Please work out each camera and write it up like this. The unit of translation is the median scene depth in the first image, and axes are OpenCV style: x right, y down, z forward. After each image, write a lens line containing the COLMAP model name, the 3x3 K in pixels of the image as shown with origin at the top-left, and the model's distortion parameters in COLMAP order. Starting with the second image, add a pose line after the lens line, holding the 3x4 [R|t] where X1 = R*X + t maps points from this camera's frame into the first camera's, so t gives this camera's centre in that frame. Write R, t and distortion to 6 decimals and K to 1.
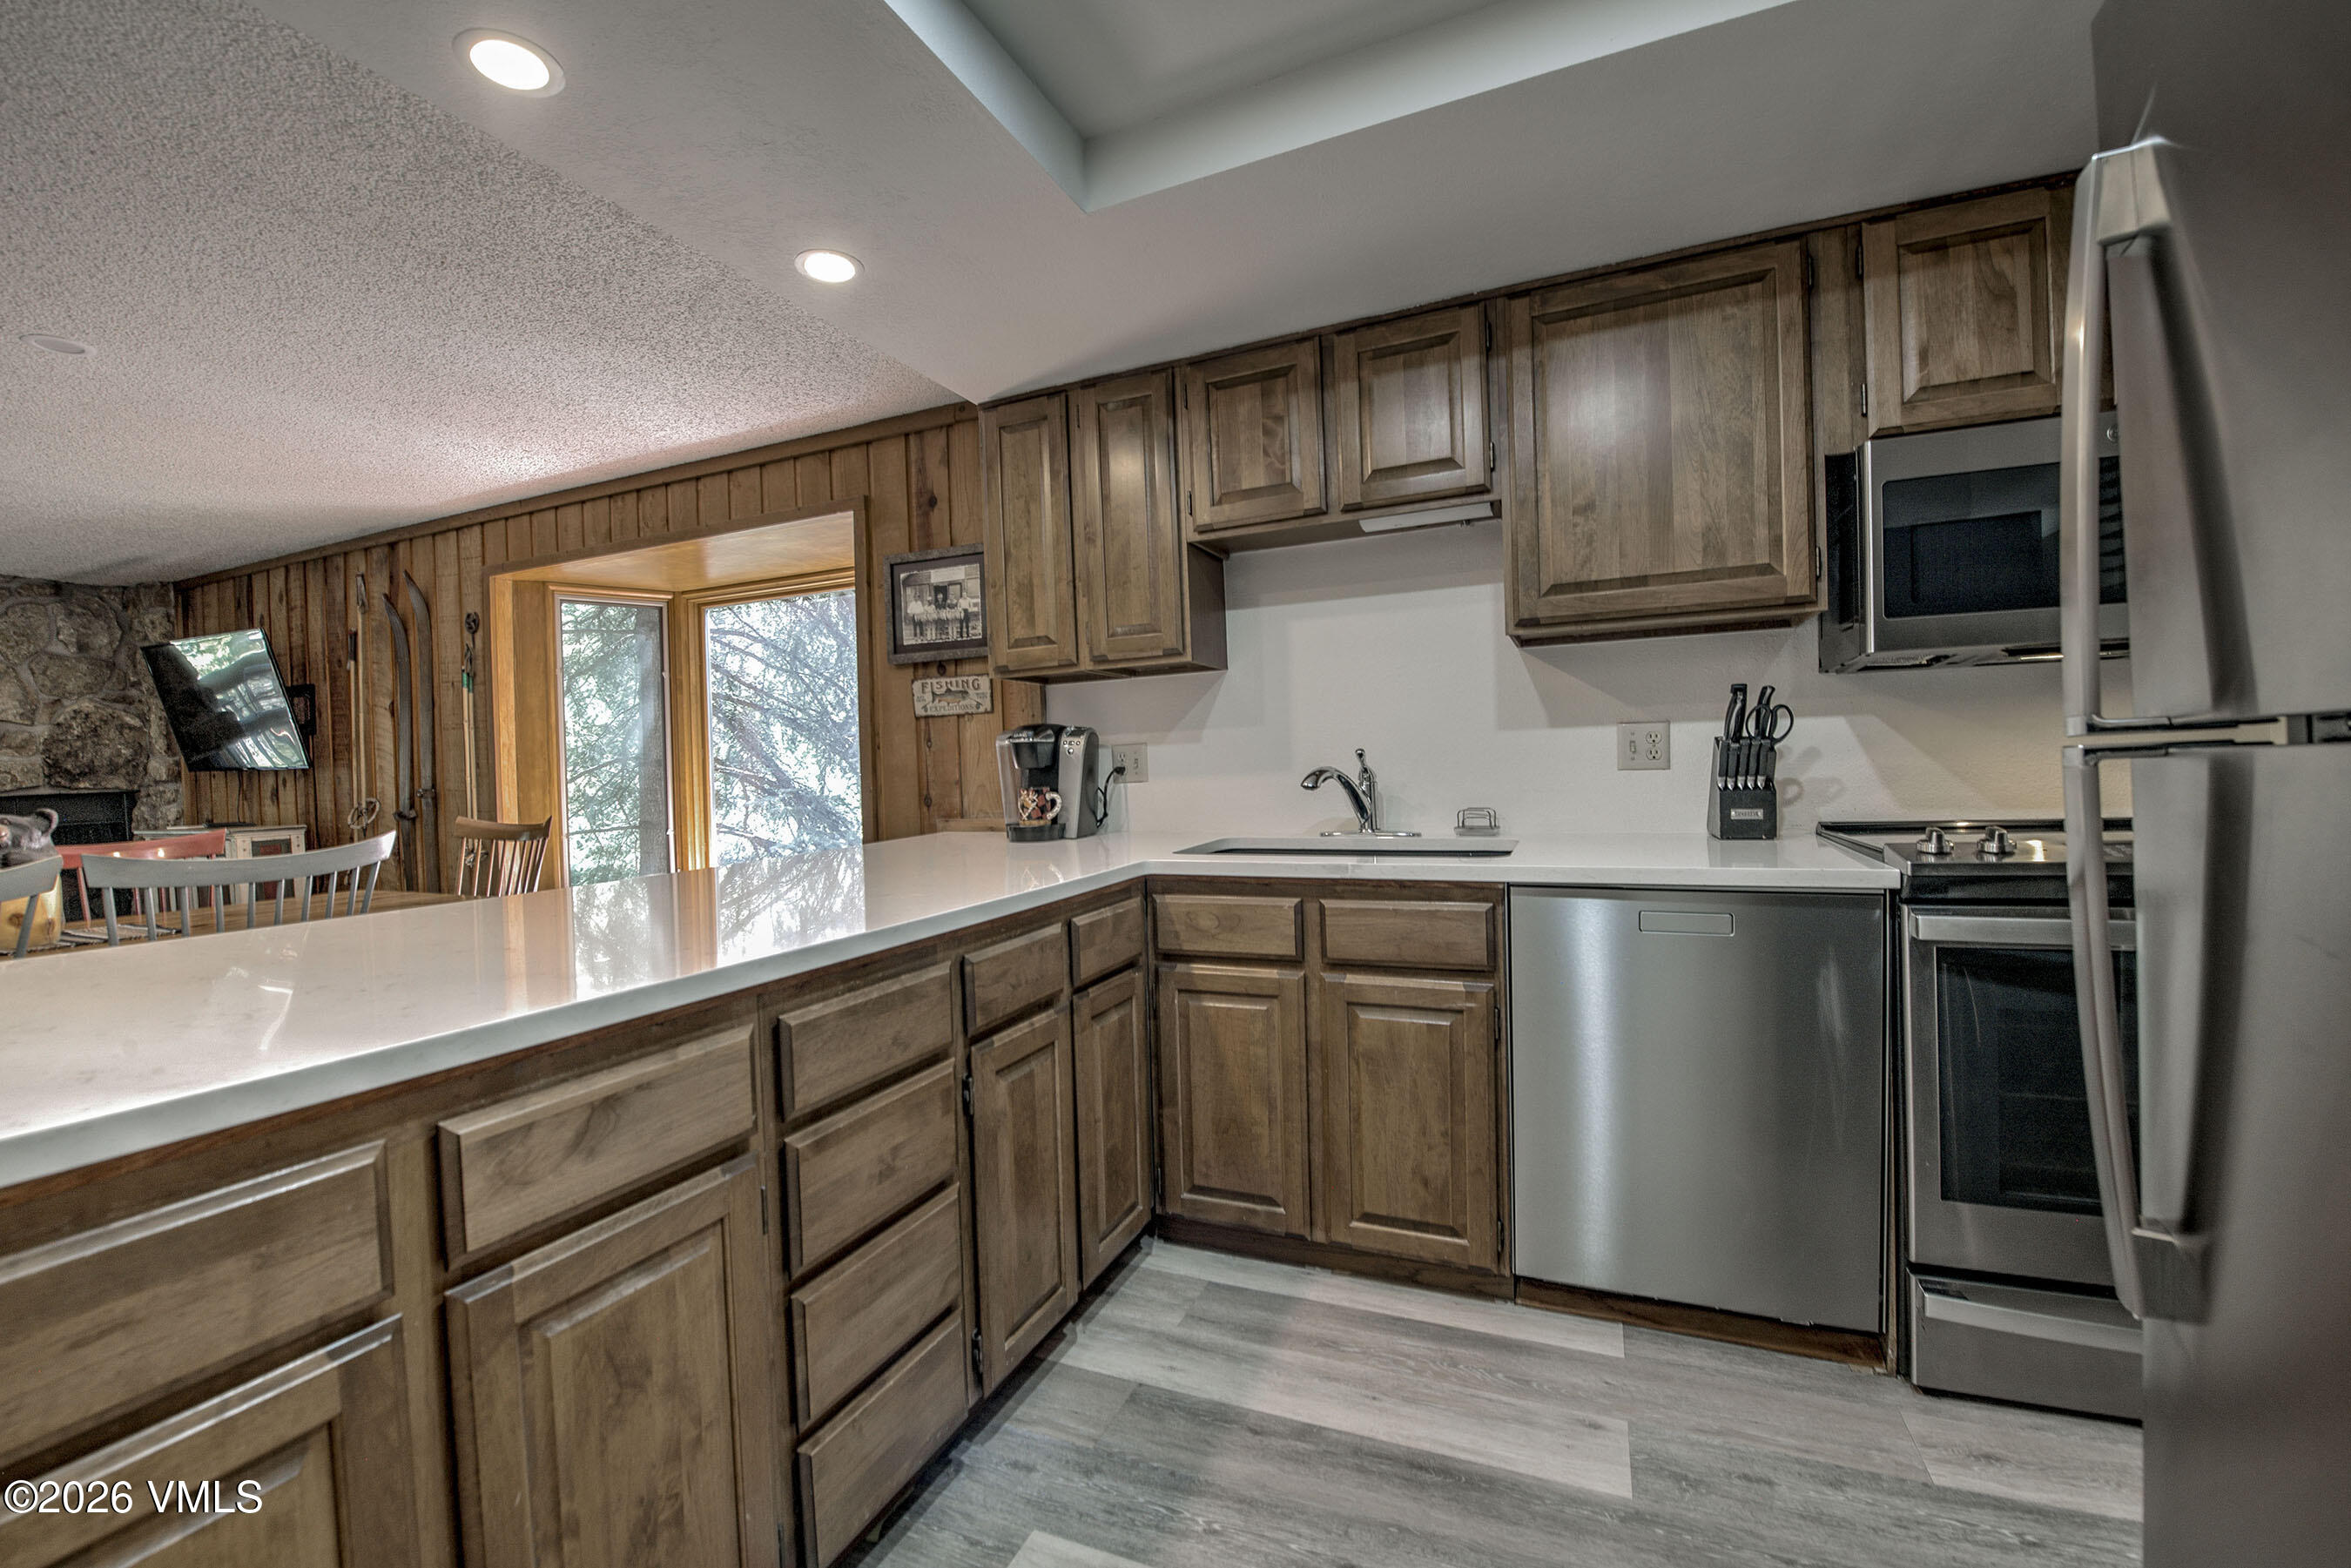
lens RADIAL K [[957.7, 0, 1175.5], [0, 957.7, 784.0], [0, 0, 1]] dist [-0.017043, -0.001087]
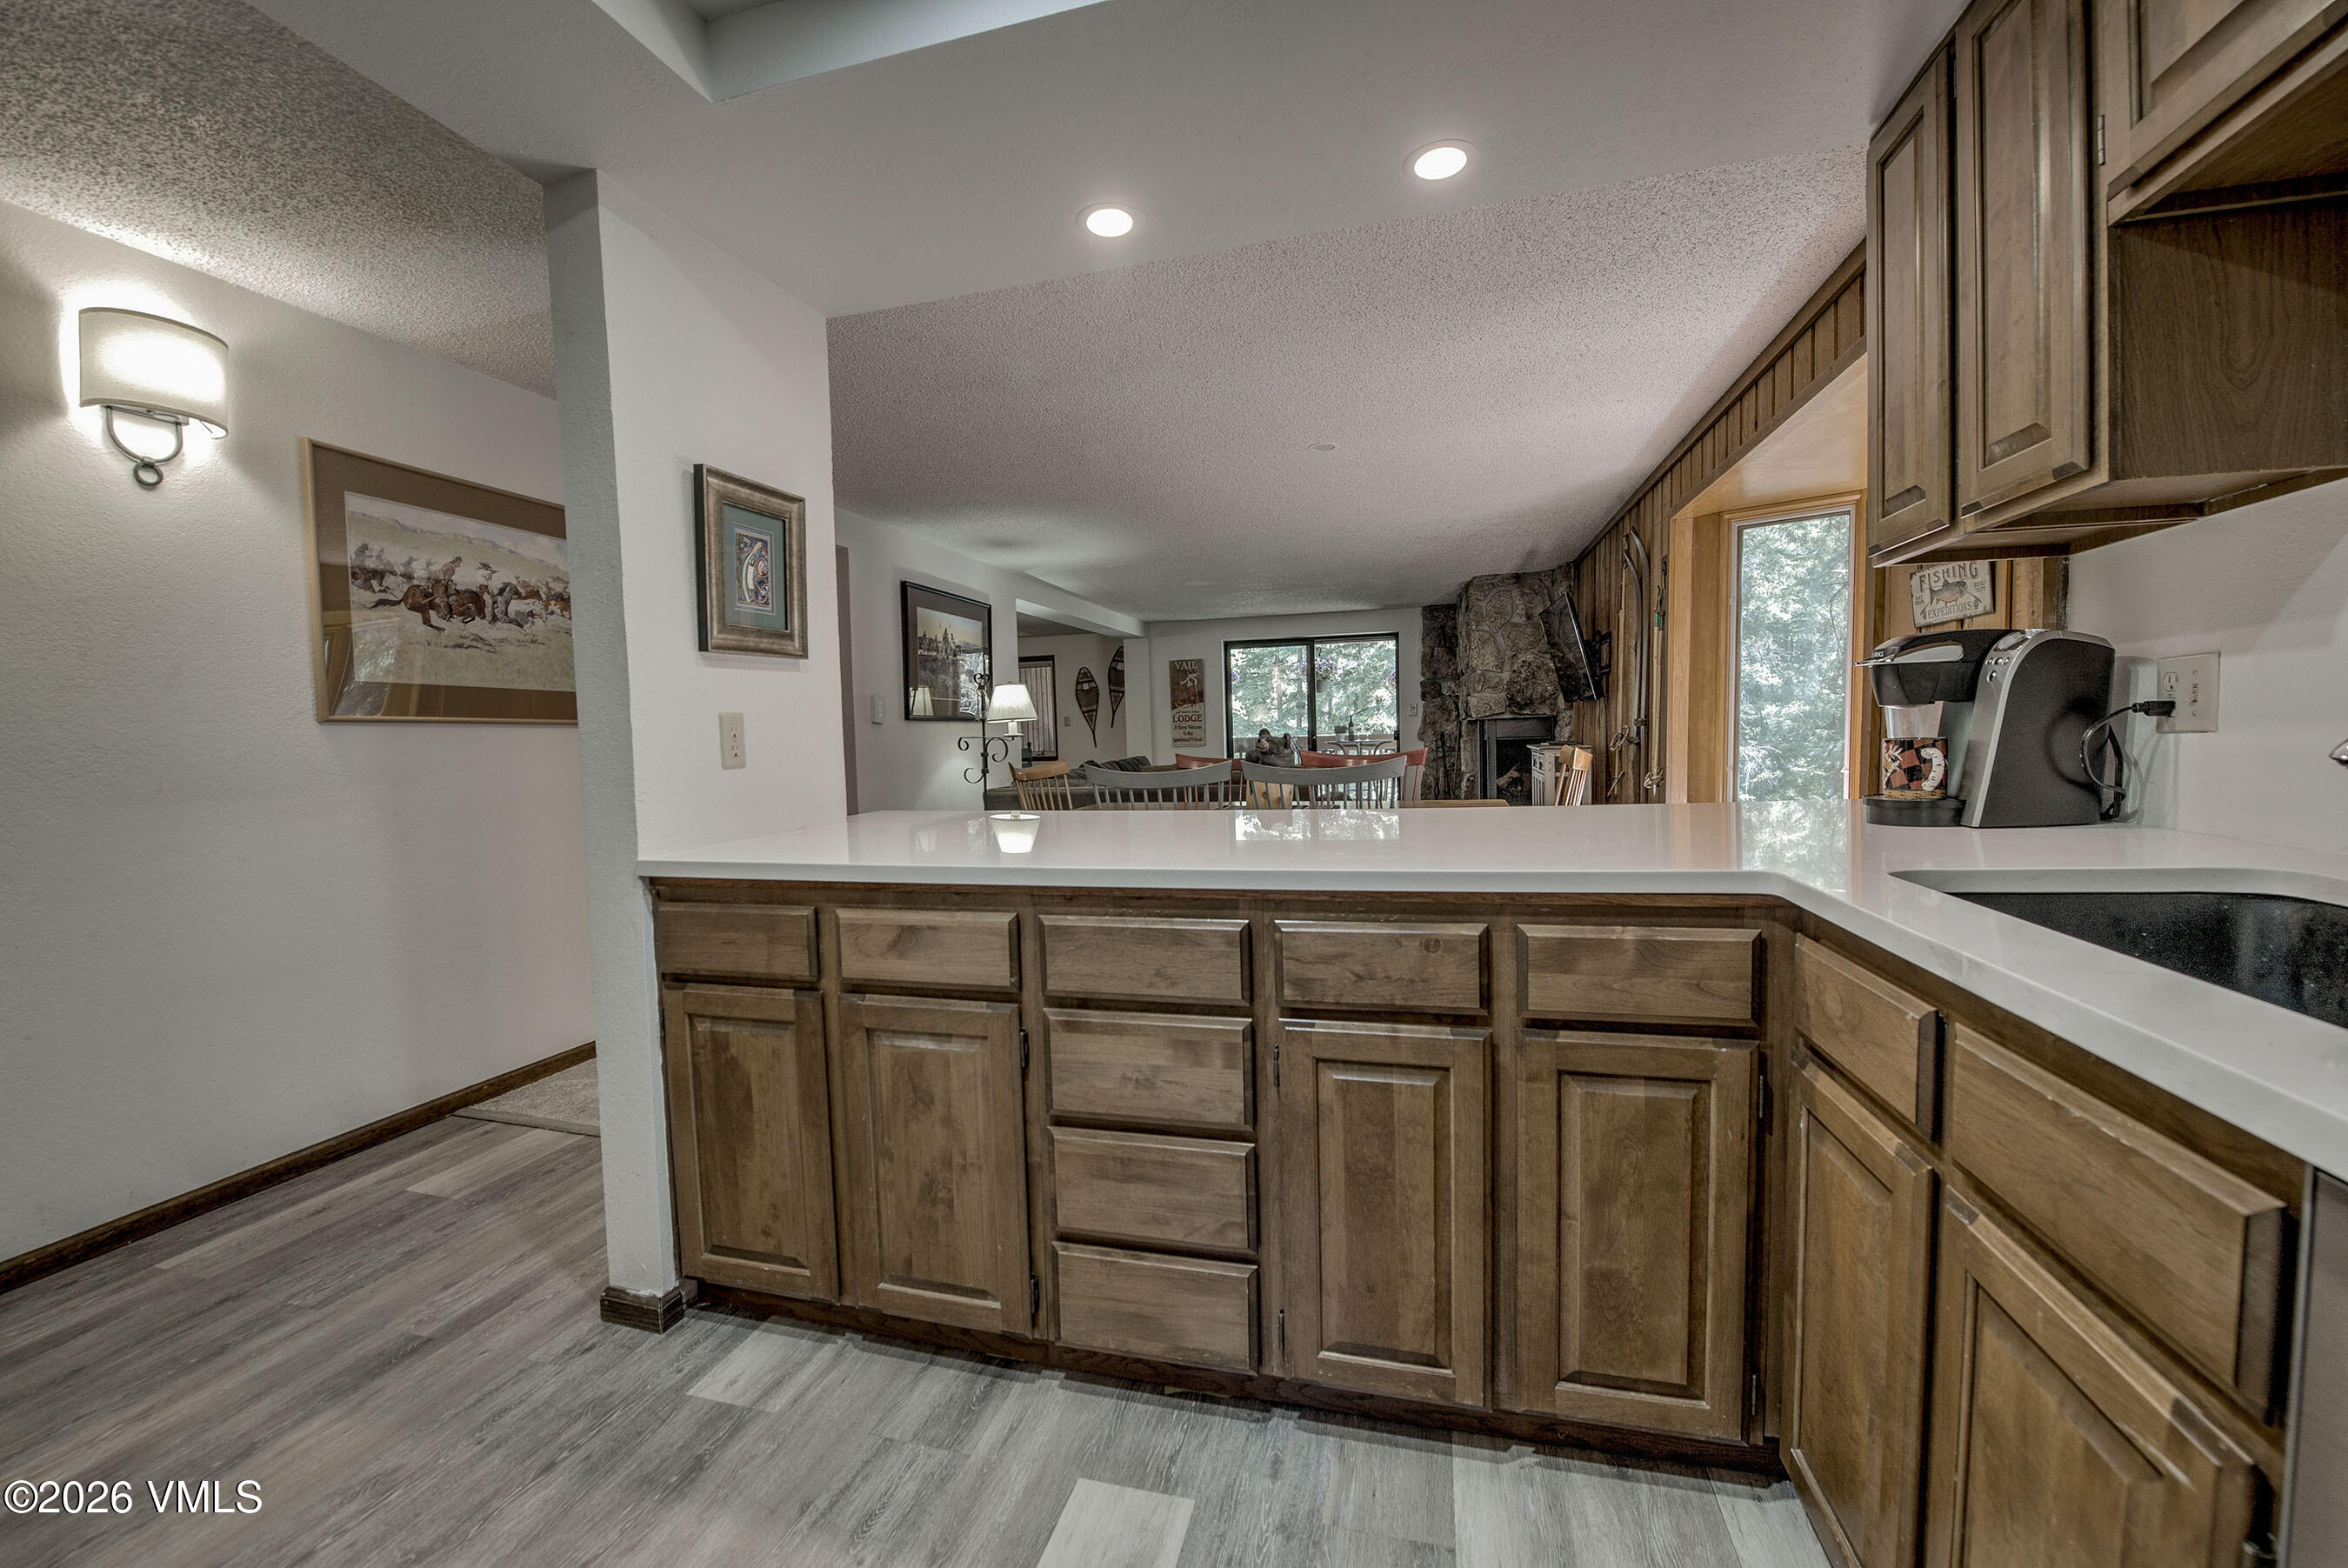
lens RADIAL K [[933.5, 0, 1157.3], [0, 933.5, 787.5], [0, 0, 1]] dist [-0.020196, -0.000142]
pose [[0.133693, 0.084563, -0.987408, 0.324049], [0.005388, 0.996276, 0.086052, -0.015516], [0.991008, -0.016825, 0.132739, 0.374638]]
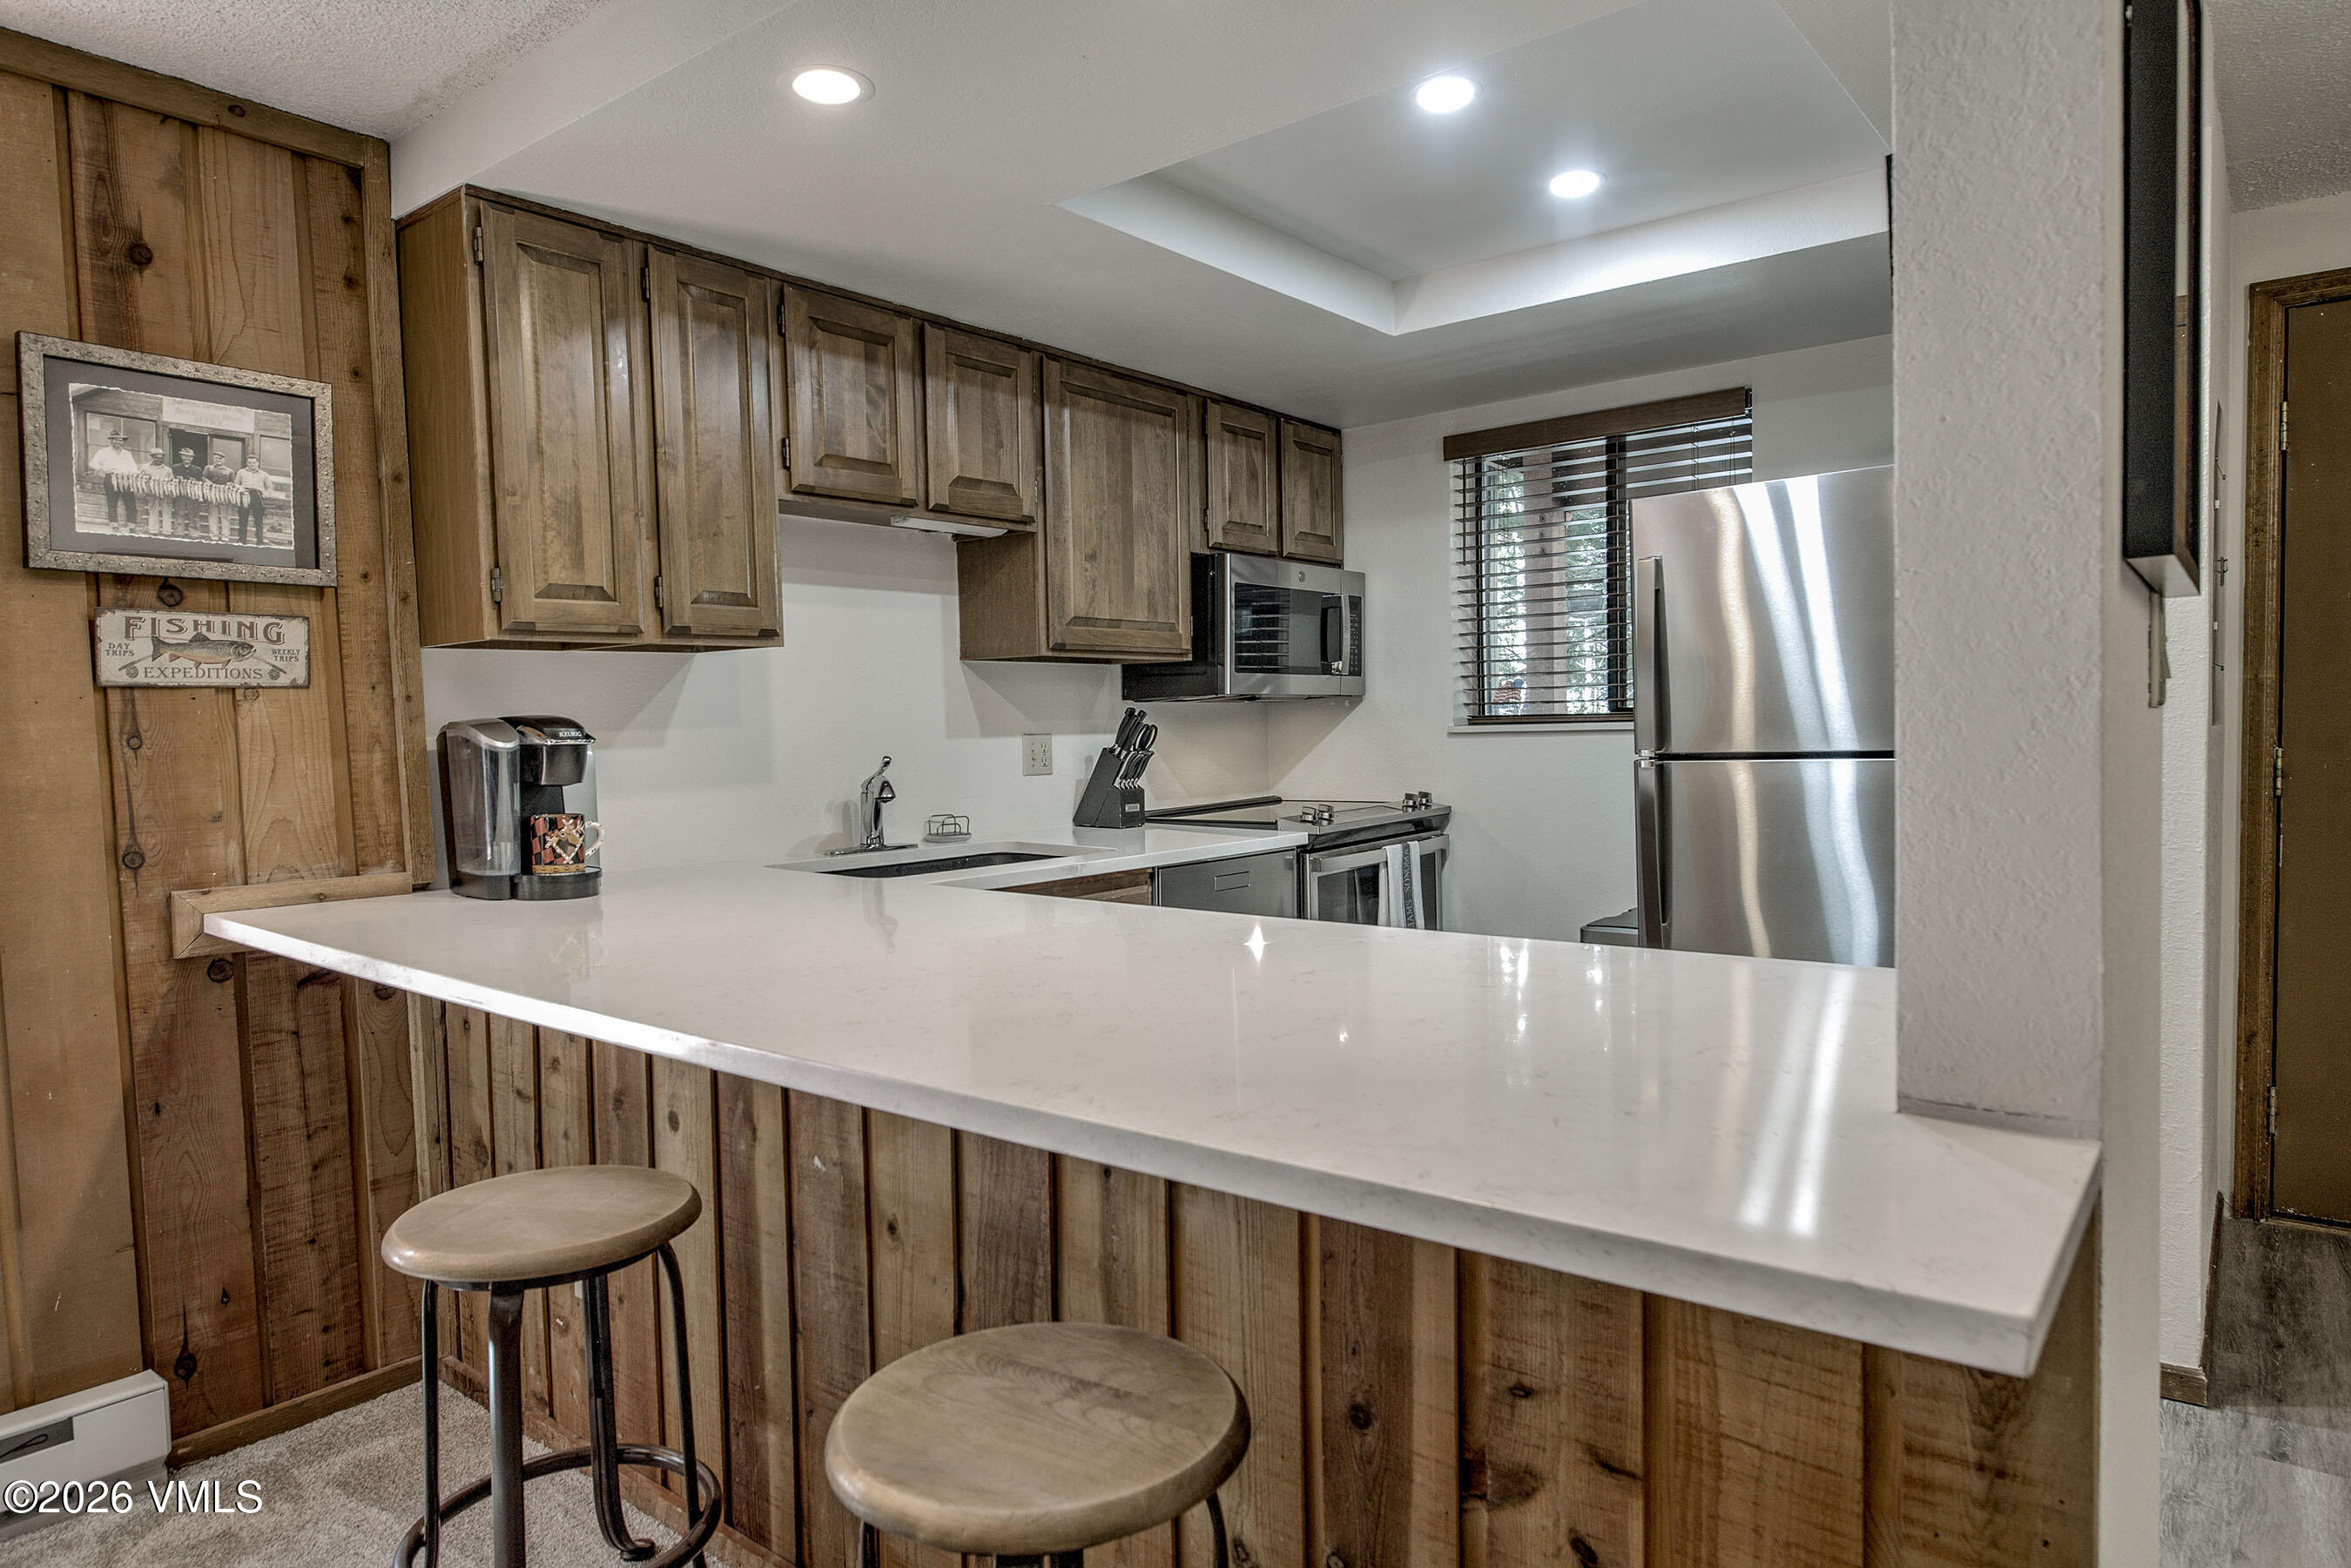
lens RADIAL K [[1399.8, 0, 1174.5], [0, 1399.8, 788.0], [0, 0, 1]] dist [-0.007876, 0.000467]
pose [[0.254694, -0.017369, 0.966866, -0.825695], [0.030911, 0.999474, 0.009813, -0.008744], [-0.966527, 0.027388, 0.255097, 0.303398]]
